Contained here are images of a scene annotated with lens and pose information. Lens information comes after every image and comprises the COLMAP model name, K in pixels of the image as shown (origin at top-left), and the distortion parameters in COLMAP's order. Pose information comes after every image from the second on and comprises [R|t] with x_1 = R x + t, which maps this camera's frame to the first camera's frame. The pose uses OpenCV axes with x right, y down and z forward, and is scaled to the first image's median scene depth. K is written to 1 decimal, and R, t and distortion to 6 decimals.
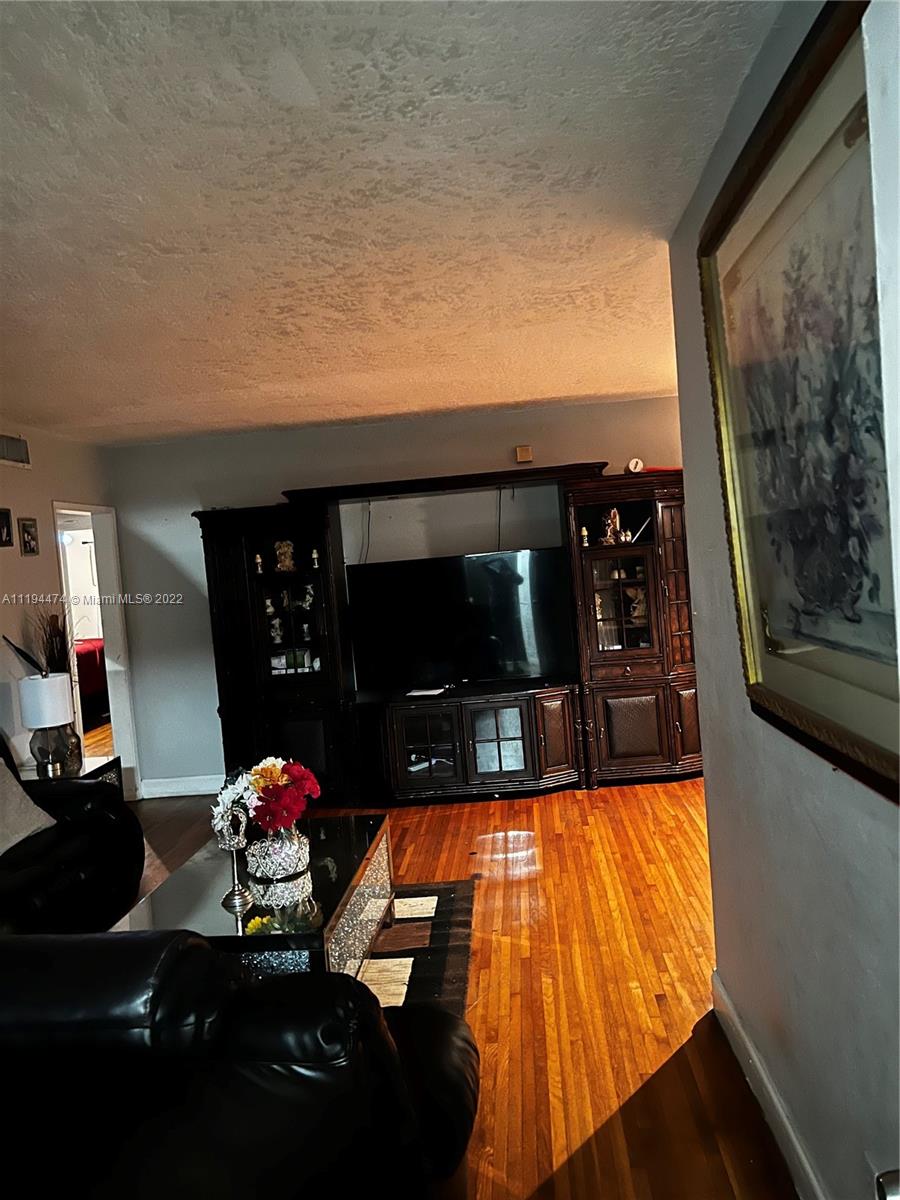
lens RADIAL K [[908.3, 0, 442.0], [0, 908.3, 600.7], [0, 0, 1]] dist [0.093342, -0.133011]
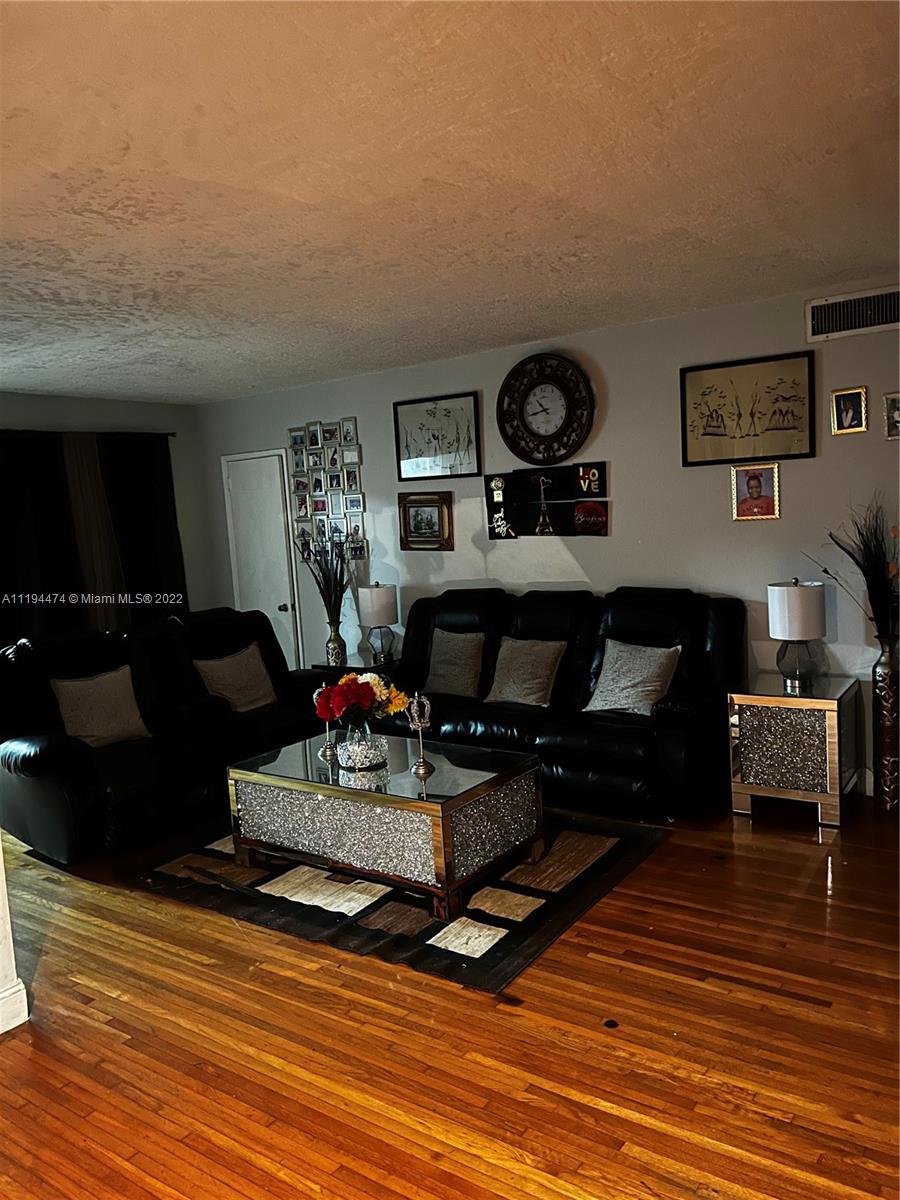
lens RADIAL K [[908.3, 0, 442.0], [0, 908.3, 600.7], [0, 0, 1]] dist [0.093342, -0.133011]
pose [[-0.513988, 0.192548, -0.835907, 0.675499], [0.066498, 0.980493, 0.184964, -0.123440], [0.855216, 0.039483, -0.516766, 1.564930]]
